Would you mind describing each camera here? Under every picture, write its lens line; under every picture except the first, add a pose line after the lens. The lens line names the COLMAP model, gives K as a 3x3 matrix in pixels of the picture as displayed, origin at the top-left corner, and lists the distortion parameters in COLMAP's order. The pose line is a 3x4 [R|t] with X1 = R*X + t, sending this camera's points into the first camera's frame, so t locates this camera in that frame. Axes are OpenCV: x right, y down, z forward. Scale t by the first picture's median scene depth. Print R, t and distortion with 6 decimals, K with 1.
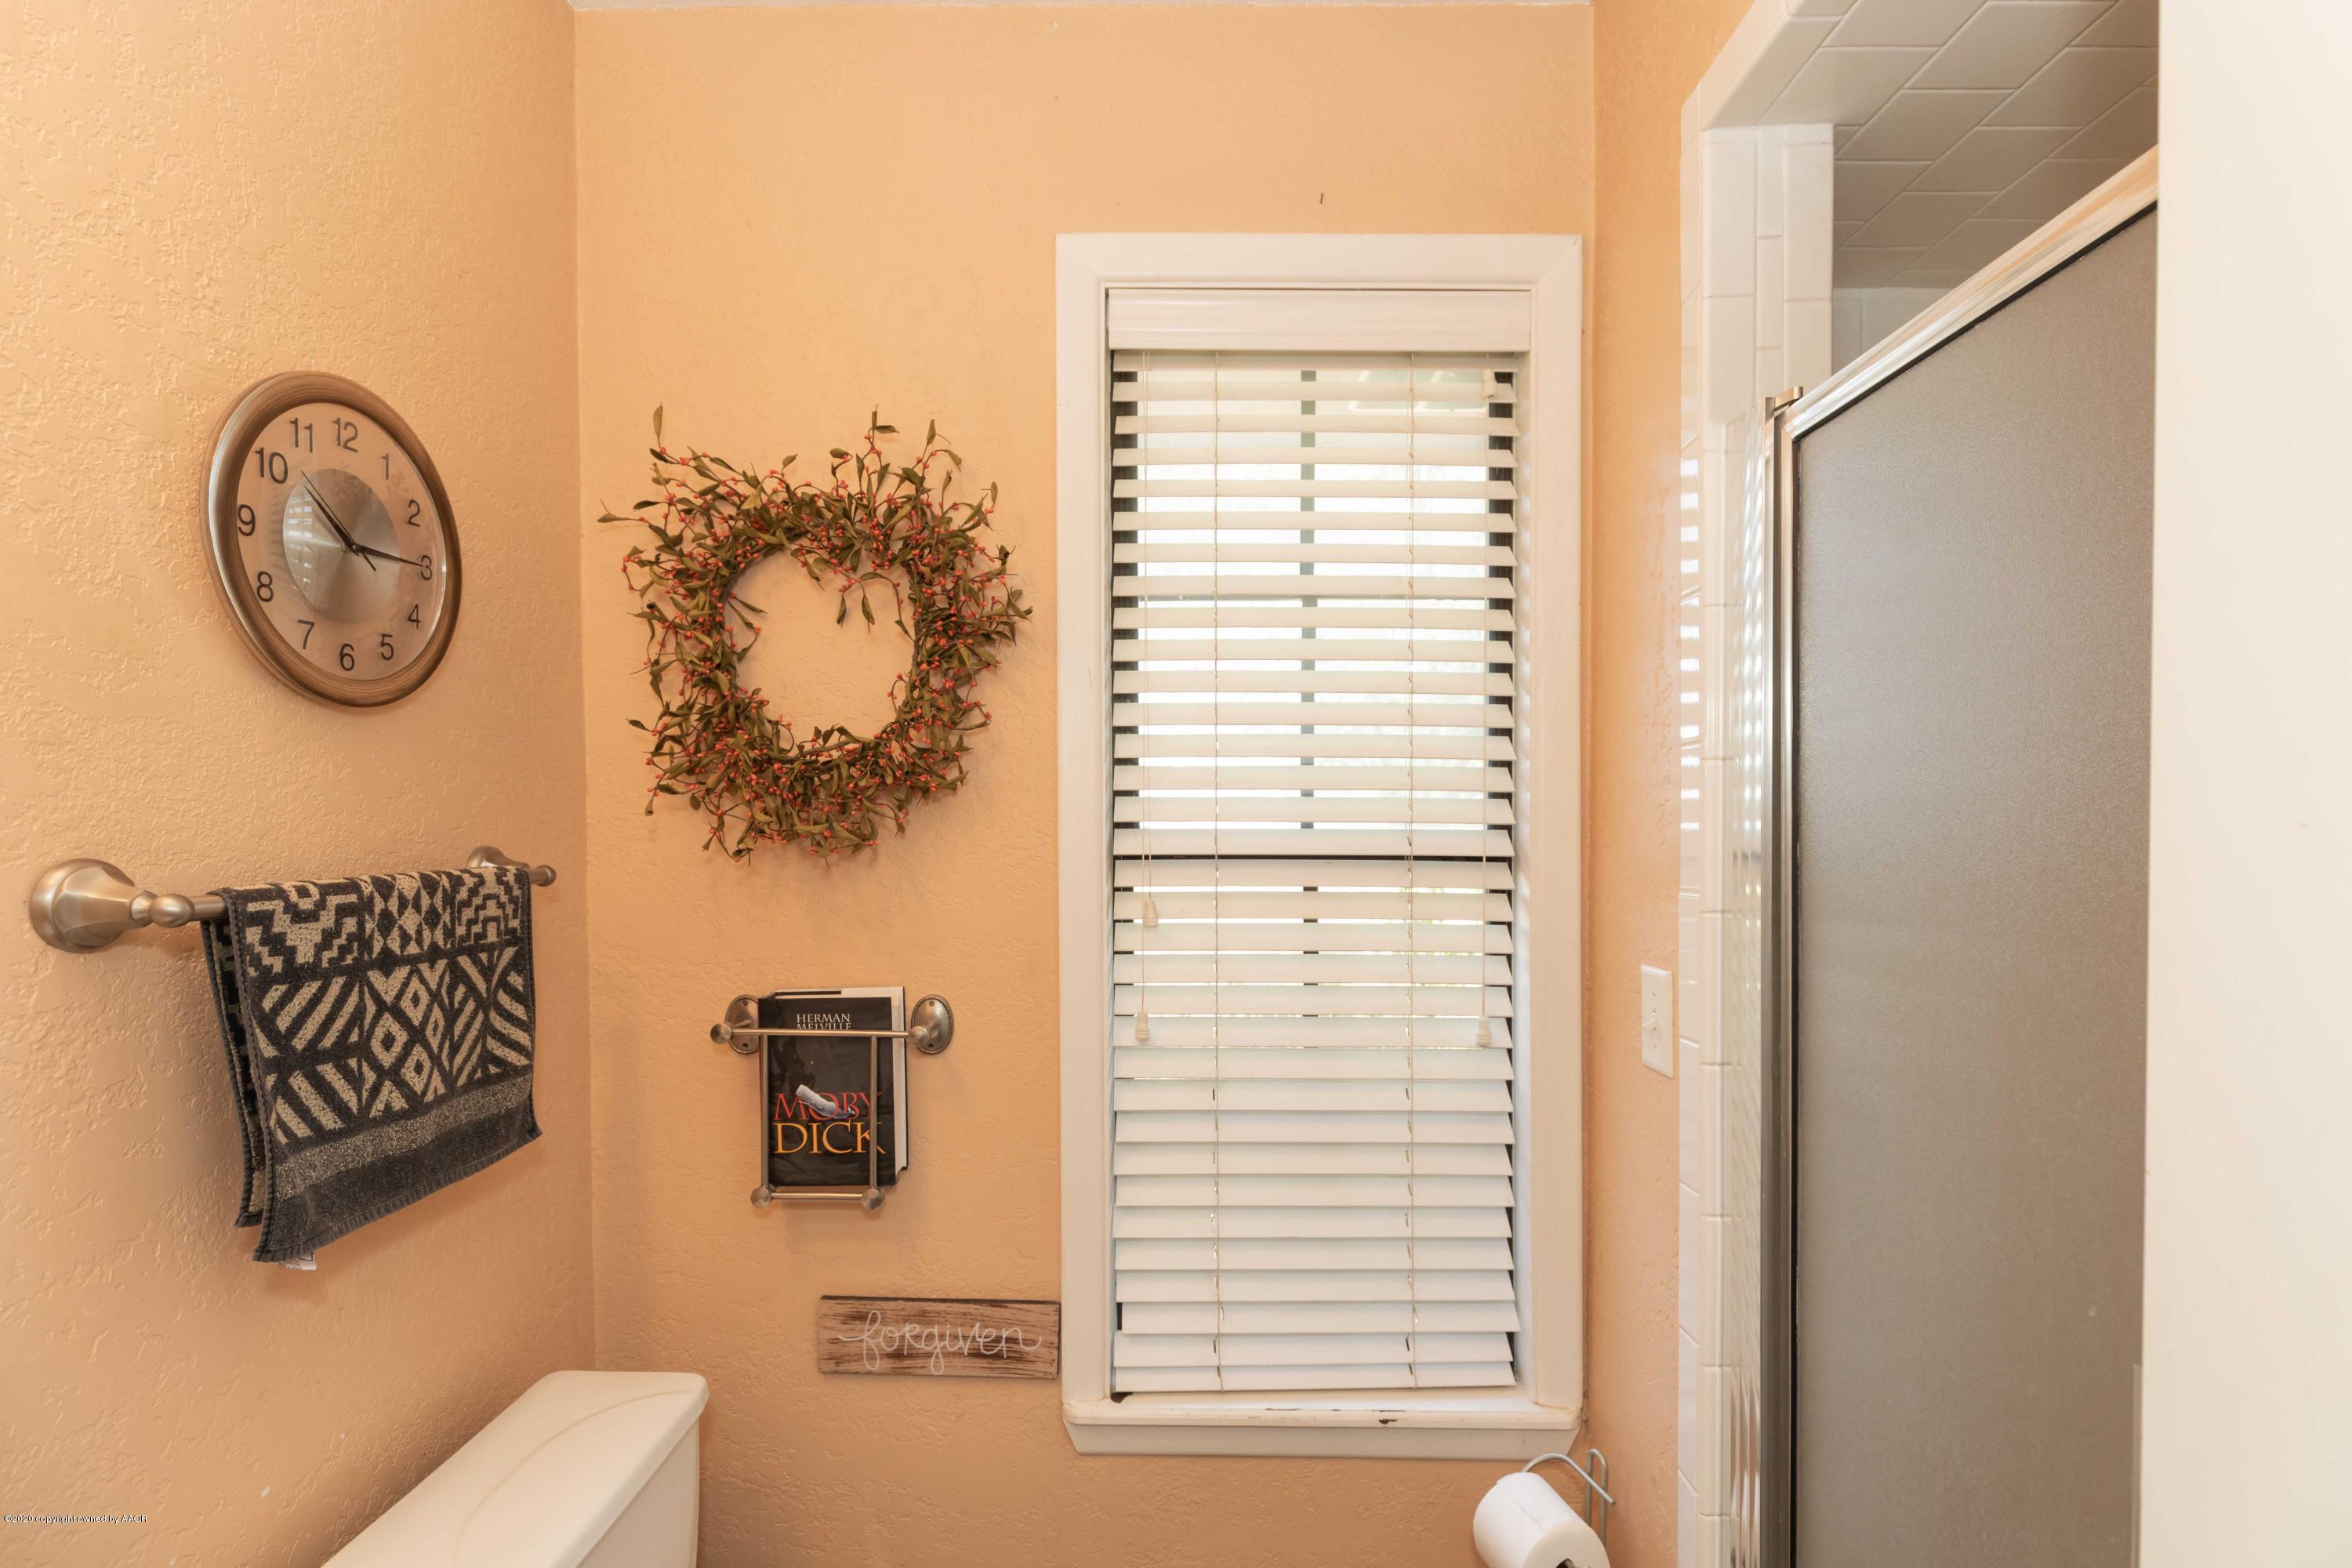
lens RADIAL K [[1108.8, 0, 1175.6], [0, 1108.8, 863.6], [0, 0, 1]] dist [0.000727, -0.000909]
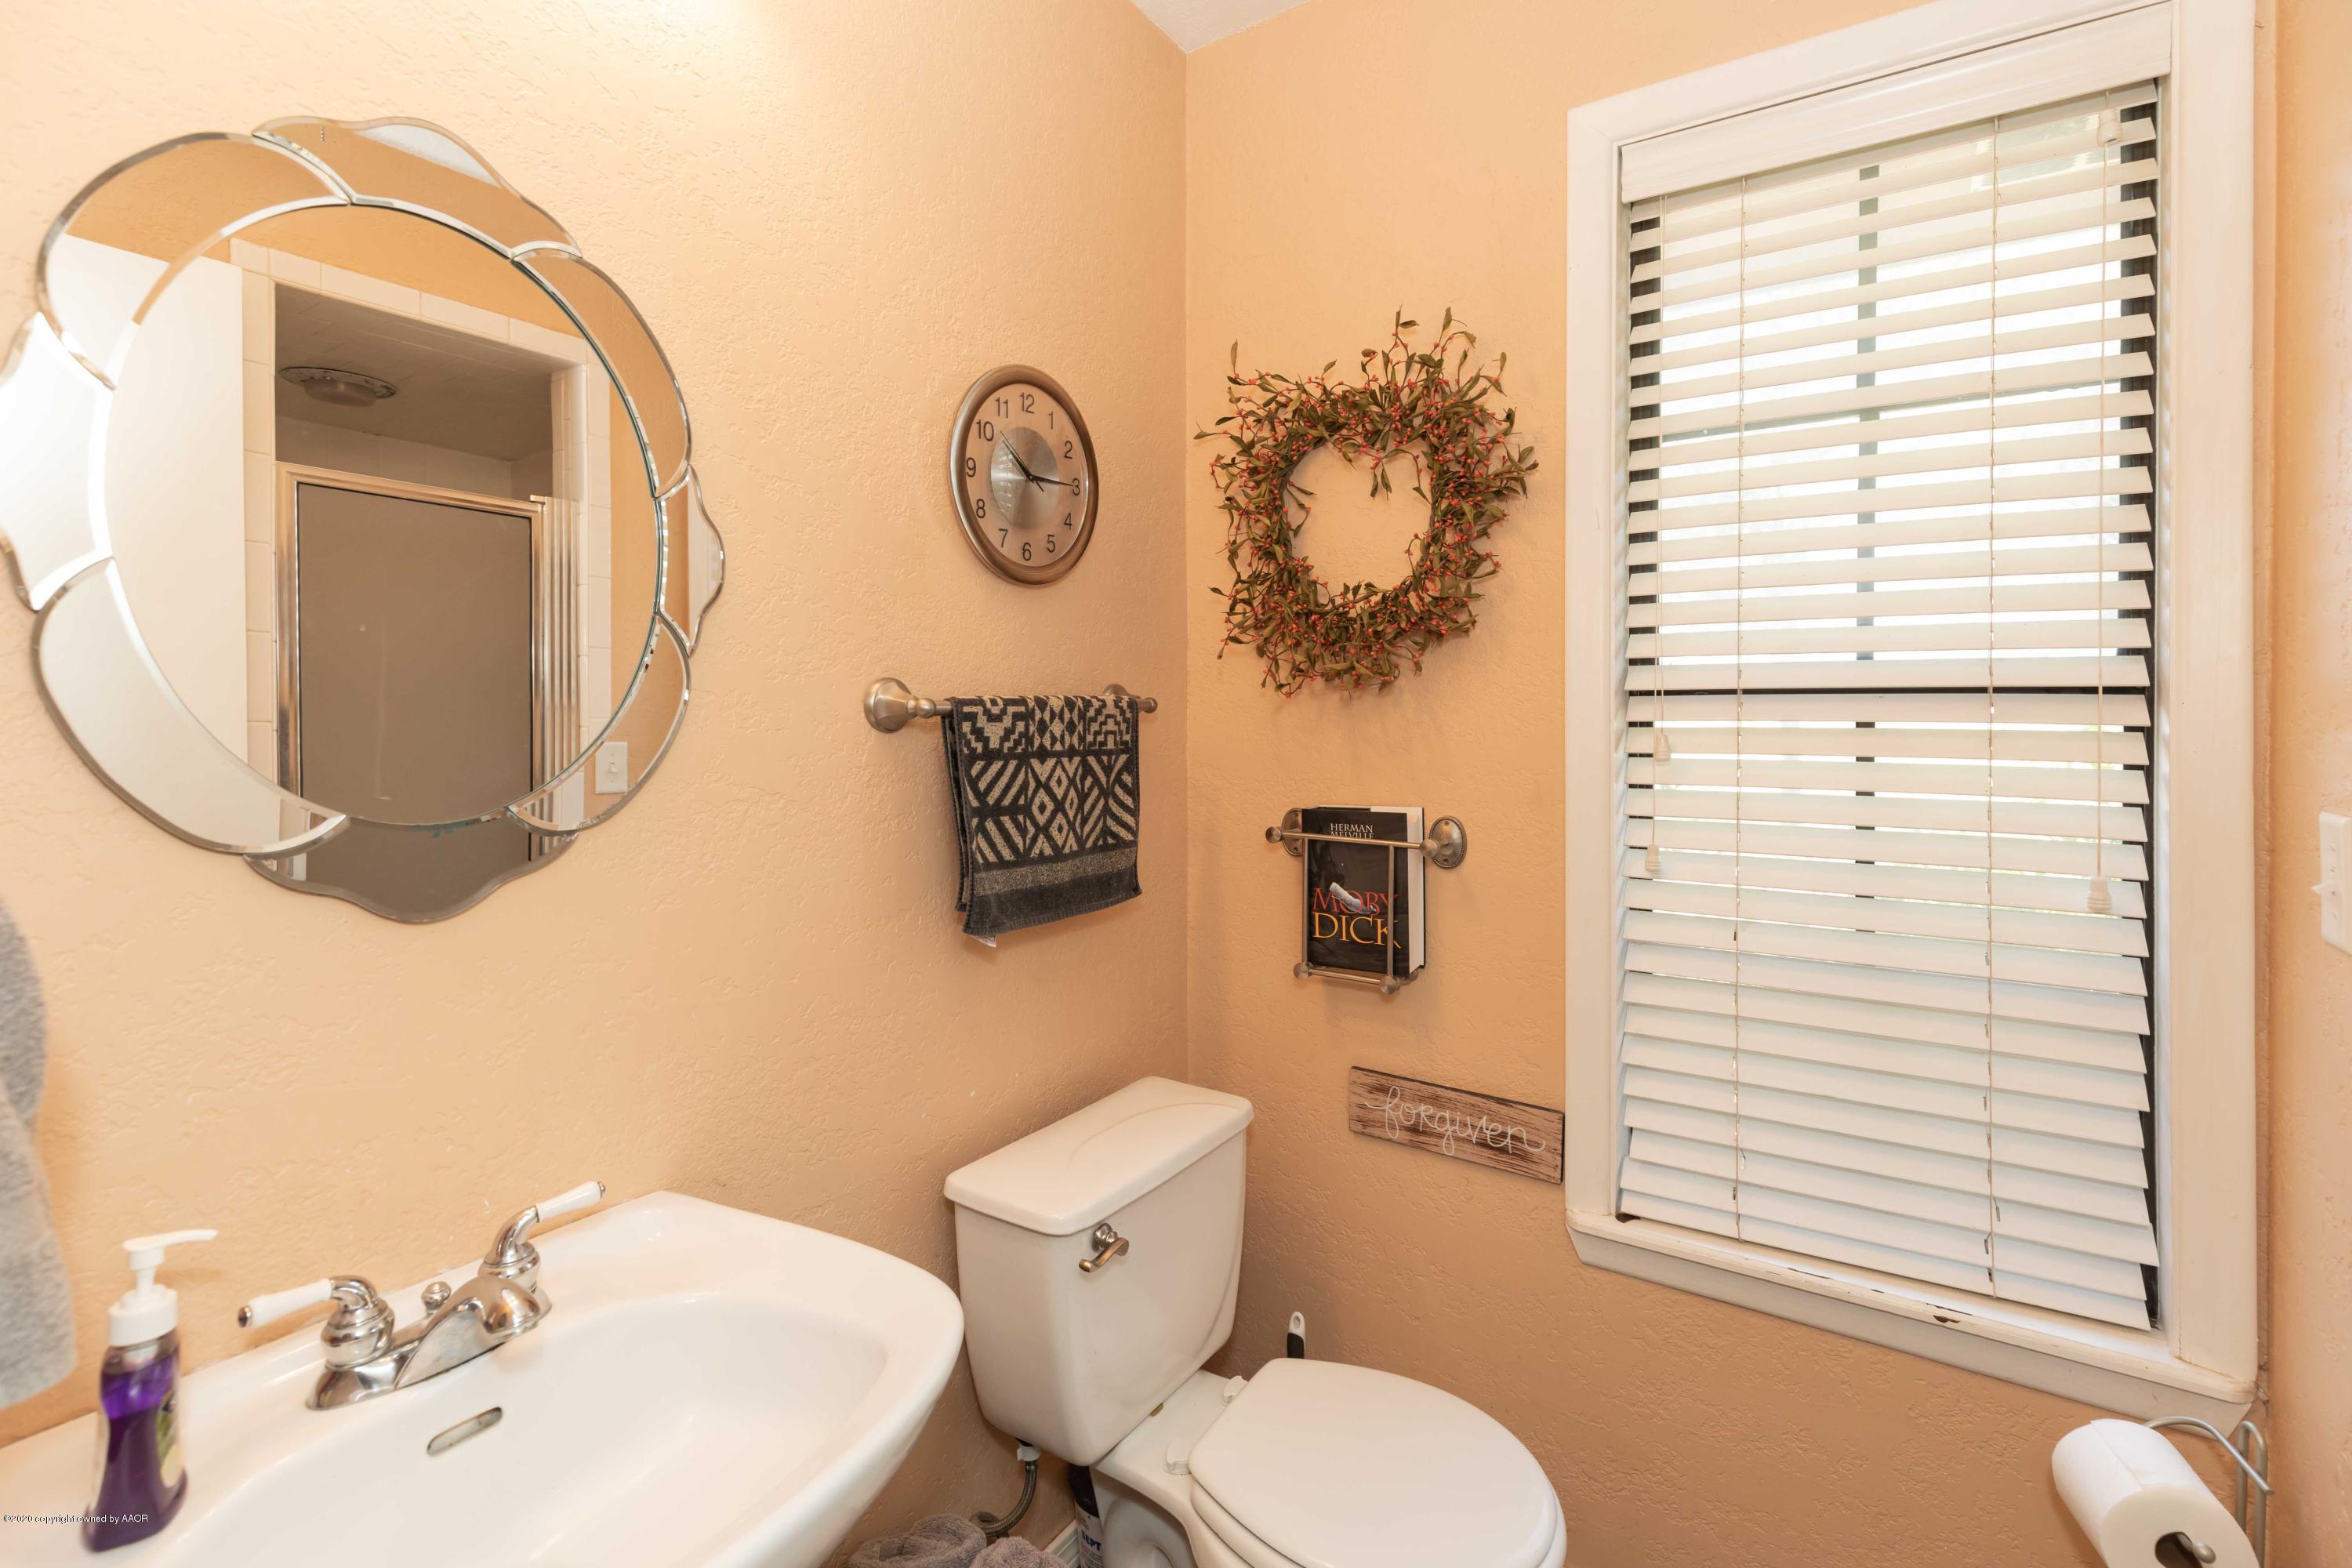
lens RADIAL K [[1087.7, 0, 1174.8], [0, 1087.7, 726.4], [0, 0, 1]] dist [0.018045, -0.009845]
pose [[0.841142, 0.002154, -0.540810, 0.154597], [-0.011093, 0.999850, -0.013271, 0.048123], [0.540700, 0.017162, 0.841040, -0.087460]]
